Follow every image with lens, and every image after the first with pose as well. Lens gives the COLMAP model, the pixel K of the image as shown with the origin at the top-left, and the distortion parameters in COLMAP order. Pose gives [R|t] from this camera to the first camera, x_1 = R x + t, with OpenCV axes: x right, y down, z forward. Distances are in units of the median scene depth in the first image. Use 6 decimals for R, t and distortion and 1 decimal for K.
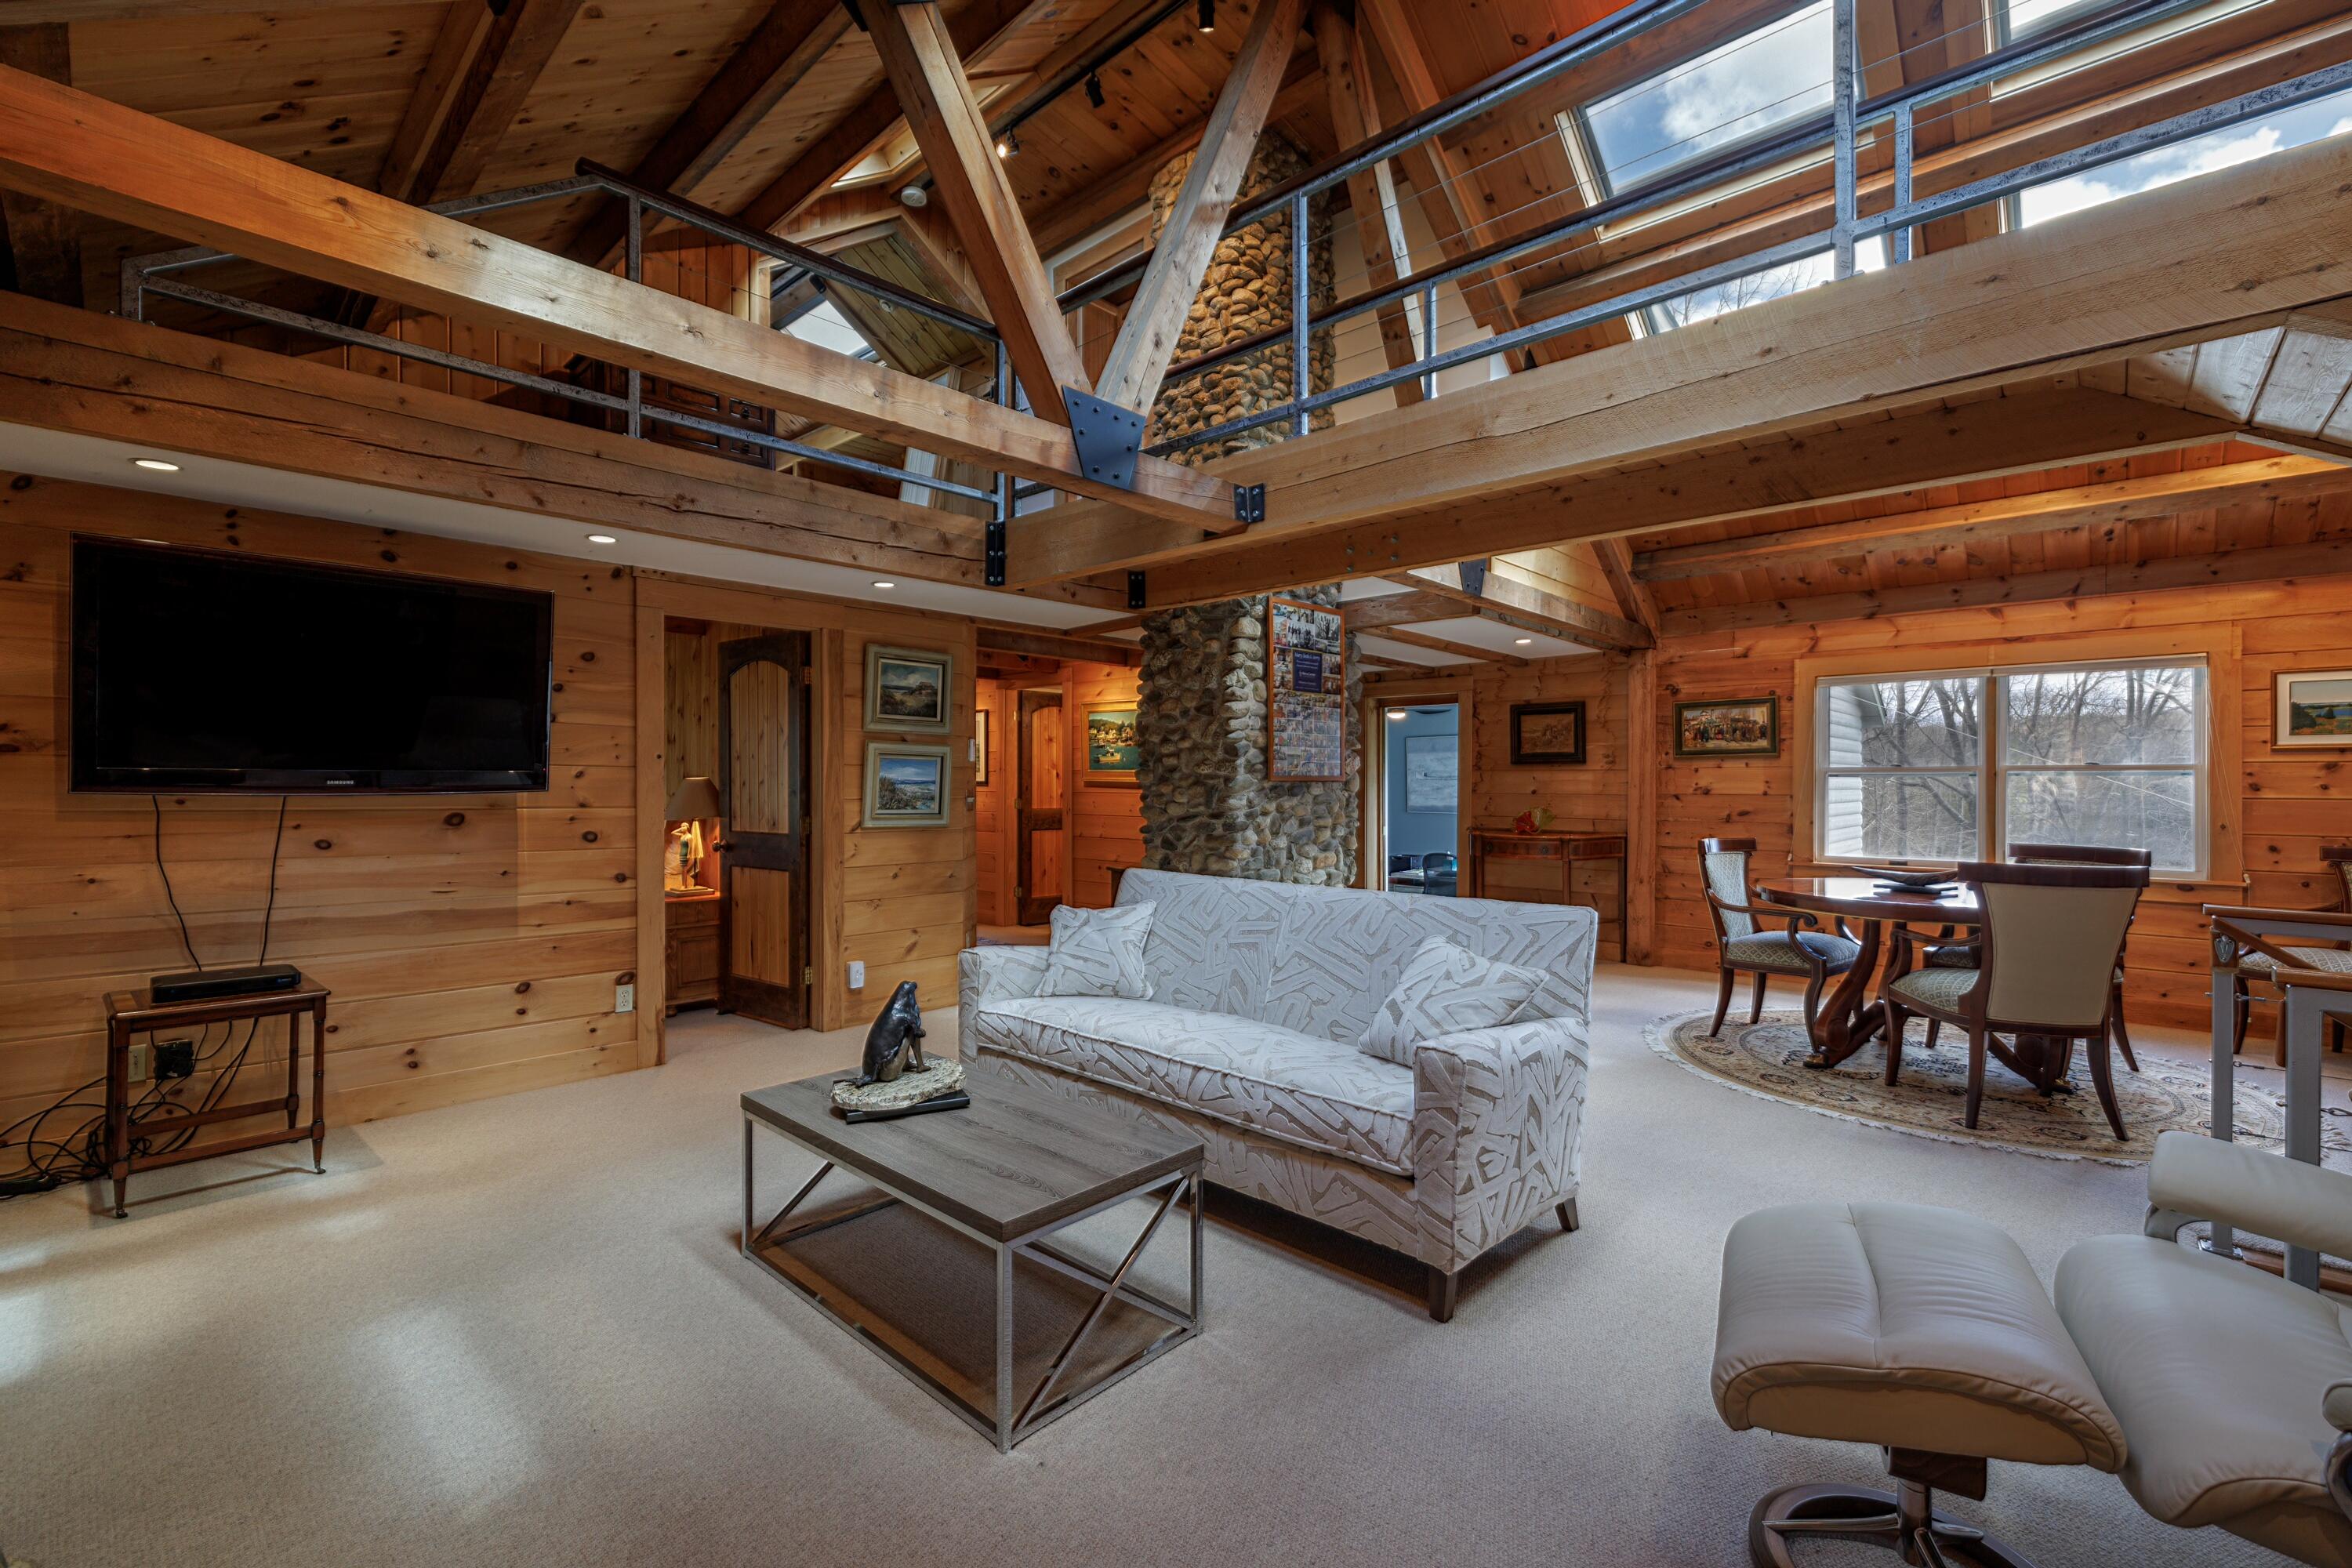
lens RADIAL K [[999.2, 0, 1169.0], [0, 999.2, 779.7], [0, 0, 1]] dist [0.000589, -0.000142]
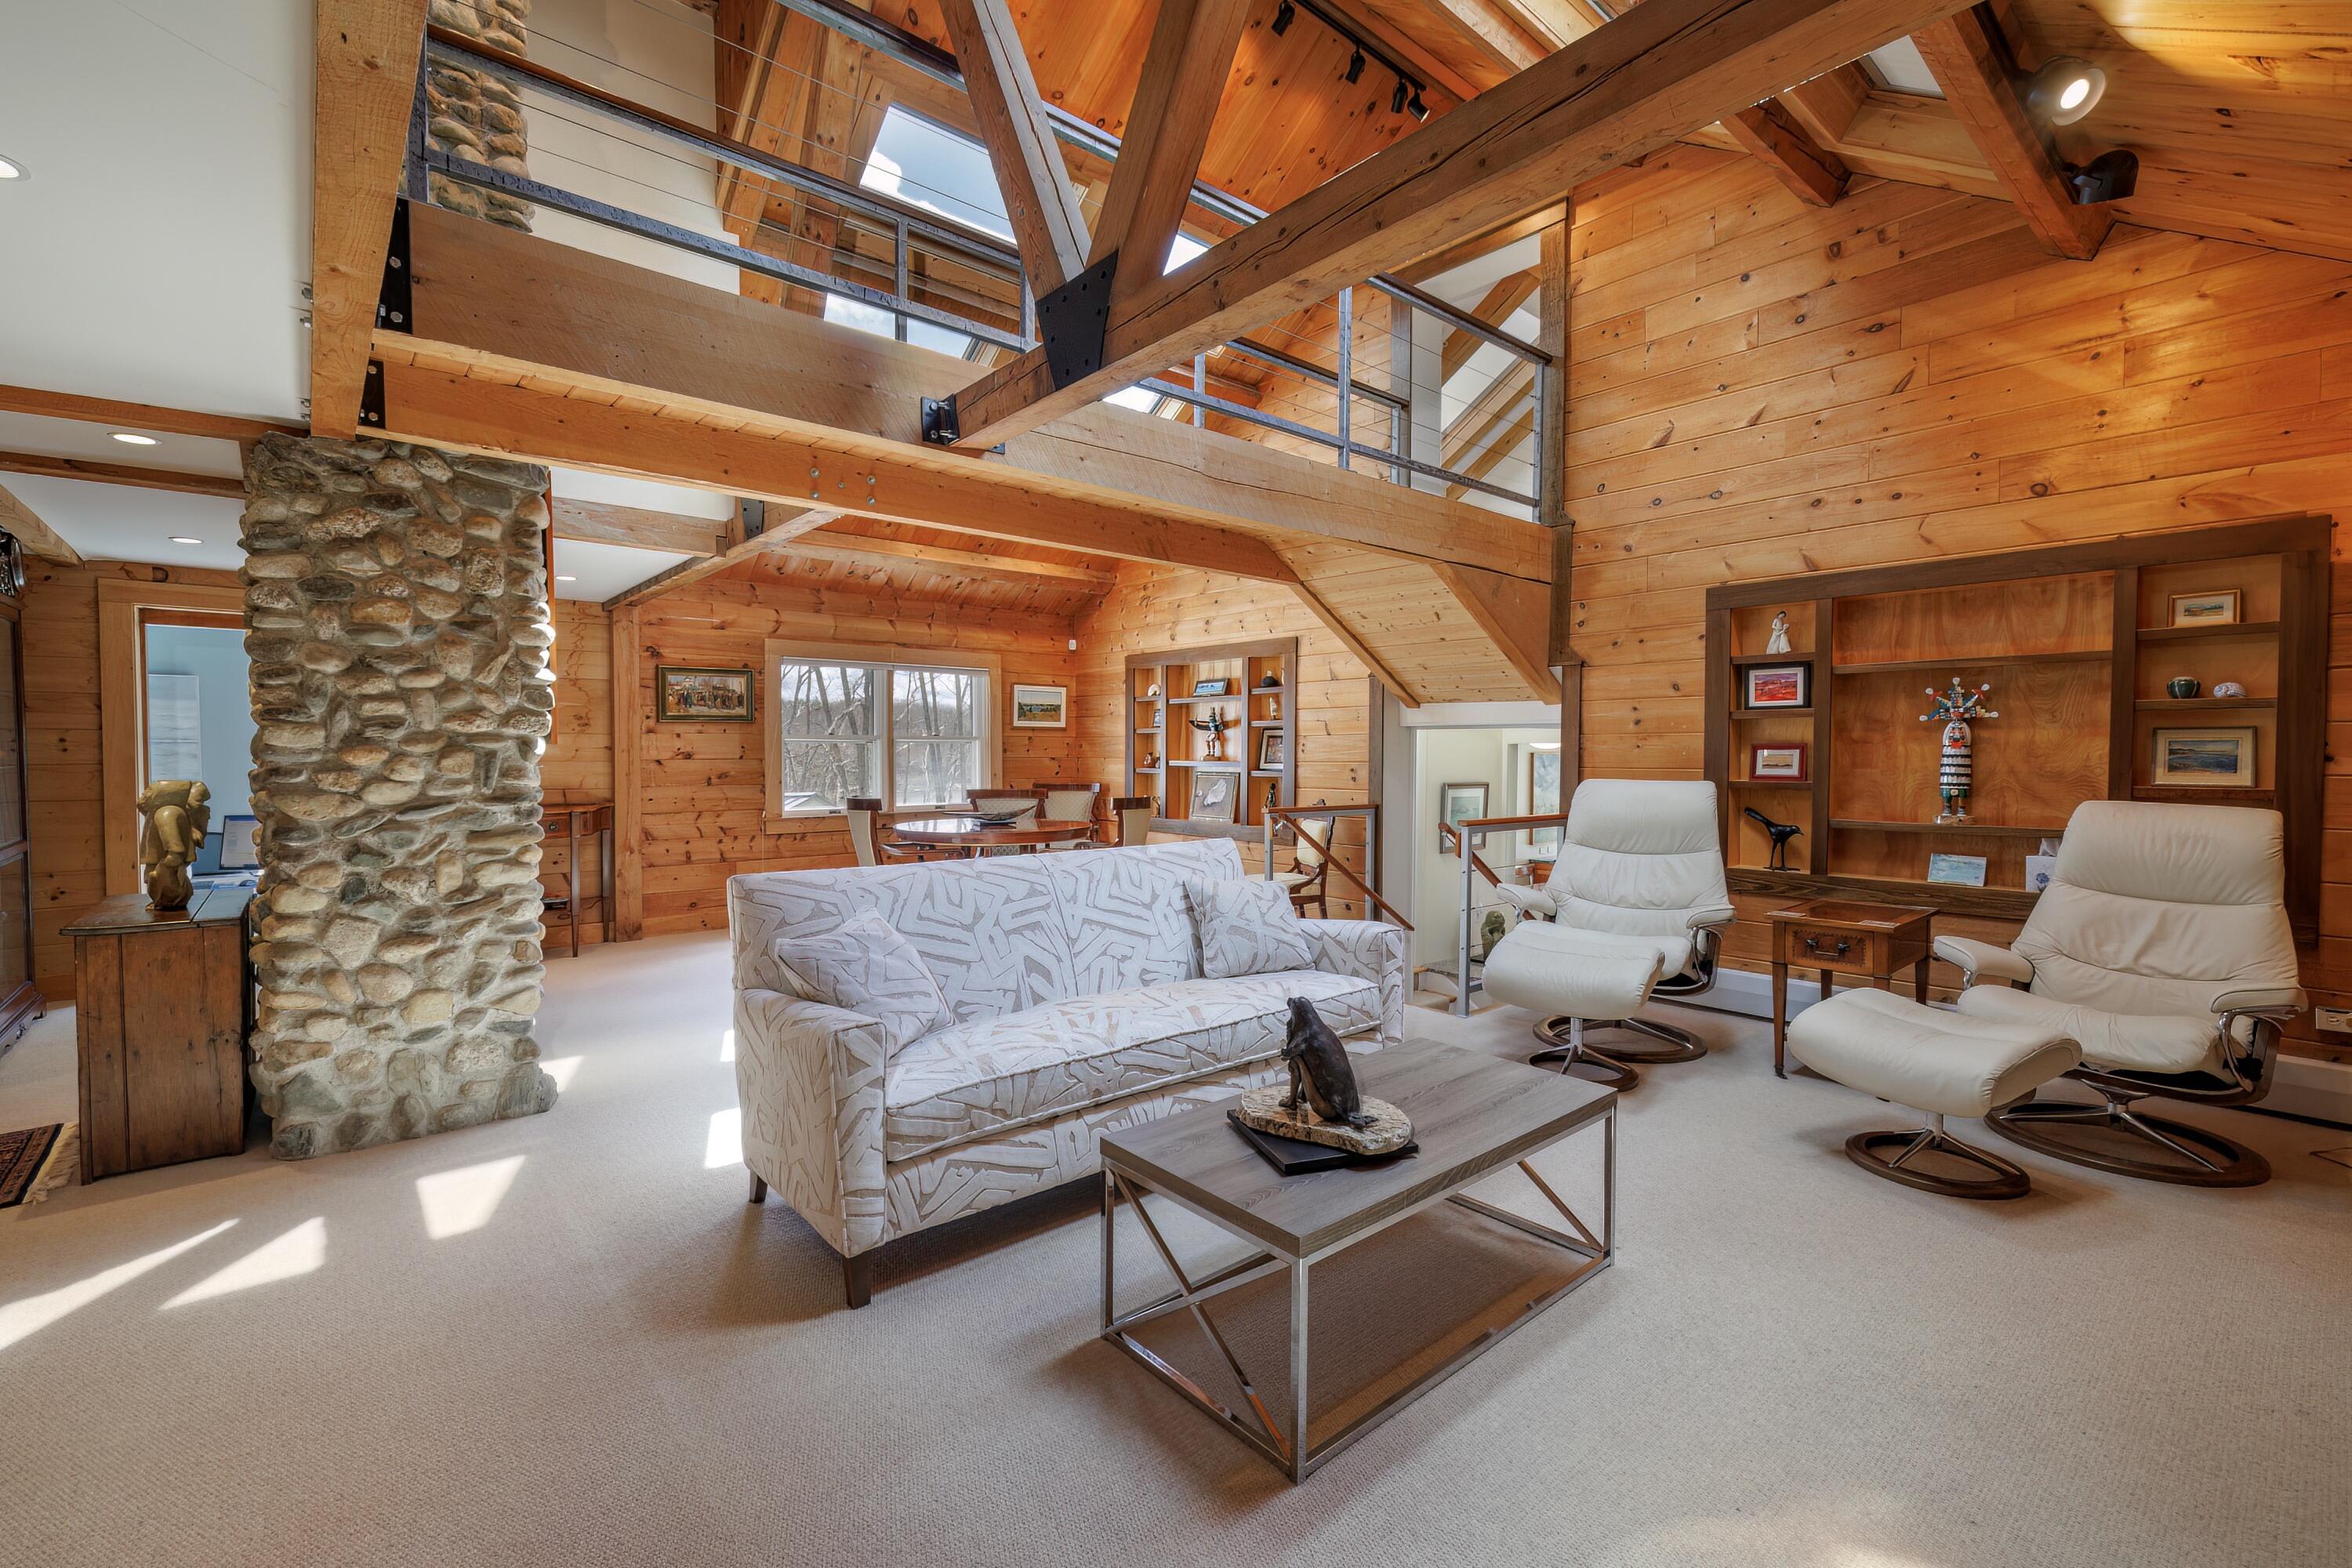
lens RADIAL K [[999.2, 0, 1169.0], [0, 999.2, 779.7], [0, 0, 1]] dist [0.000589, -0.000142]
pose [[0.107947, -0.030758, 0.993681, -0.517102], [-0.005400, 0.999488, 0.031525, 0.001846], [-0.994142, -0.008769, 0.107726, 0.495772]]
